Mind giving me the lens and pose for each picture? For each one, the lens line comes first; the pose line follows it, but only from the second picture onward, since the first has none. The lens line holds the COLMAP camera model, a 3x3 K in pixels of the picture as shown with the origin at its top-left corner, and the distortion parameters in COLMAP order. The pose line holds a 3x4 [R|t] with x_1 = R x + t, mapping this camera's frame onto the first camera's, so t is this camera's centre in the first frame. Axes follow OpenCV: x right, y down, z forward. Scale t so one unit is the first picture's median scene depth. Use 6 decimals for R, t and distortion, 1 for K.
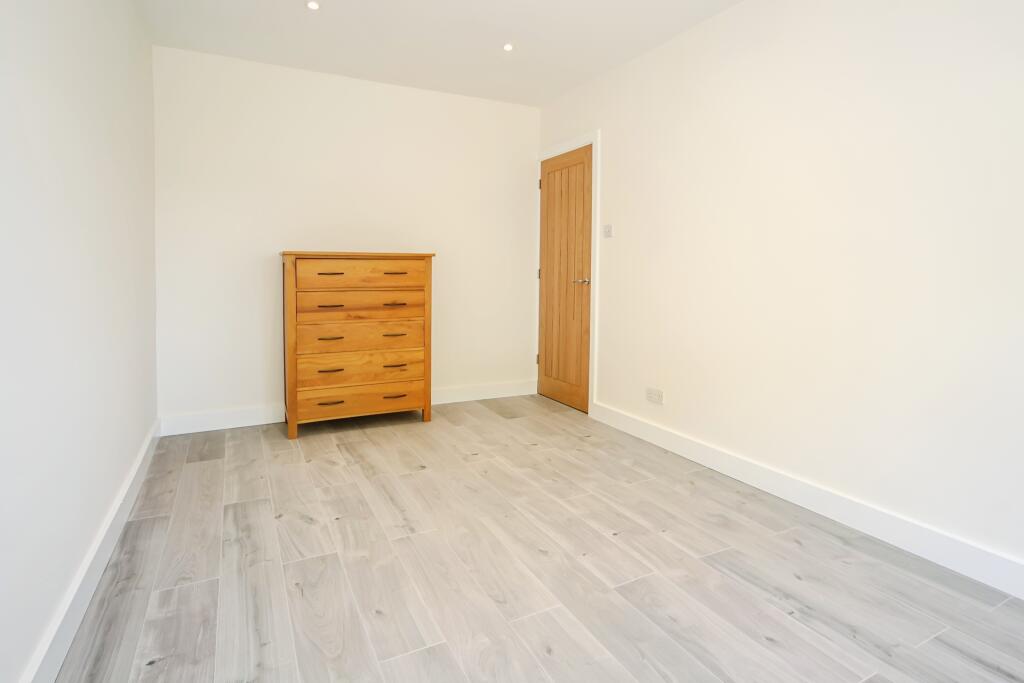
lens RADIAL K [[517.4, 0, 515.1], [0, 517.4, 268.6], [0, 0, 1]] dist [-0.002356, 0.001421]
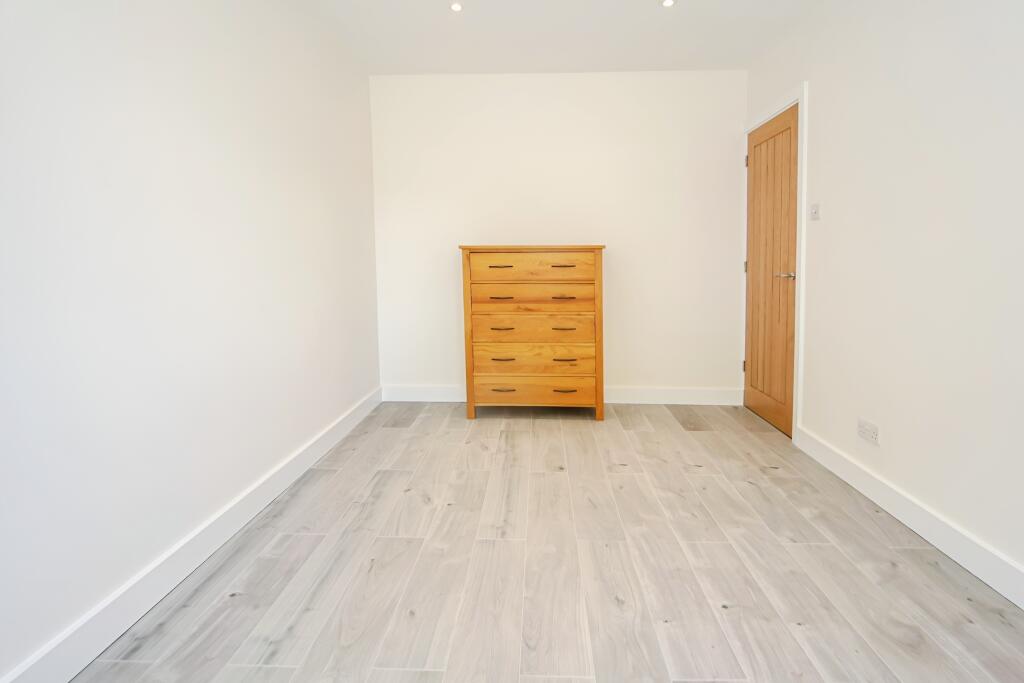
lens RADIAL K [[503.1, 0, 537.0], [0, 503.1, 276.6], [0, 0, 1]] dist [-0.002062, 0.001609]
pose [[0.878624, 0.008026, -0.477447, 0.245675], [0.005227, 0.999637, 0.026424, 0.004437], [0.477486, -0.025712, 0.878263, 0.186985]]
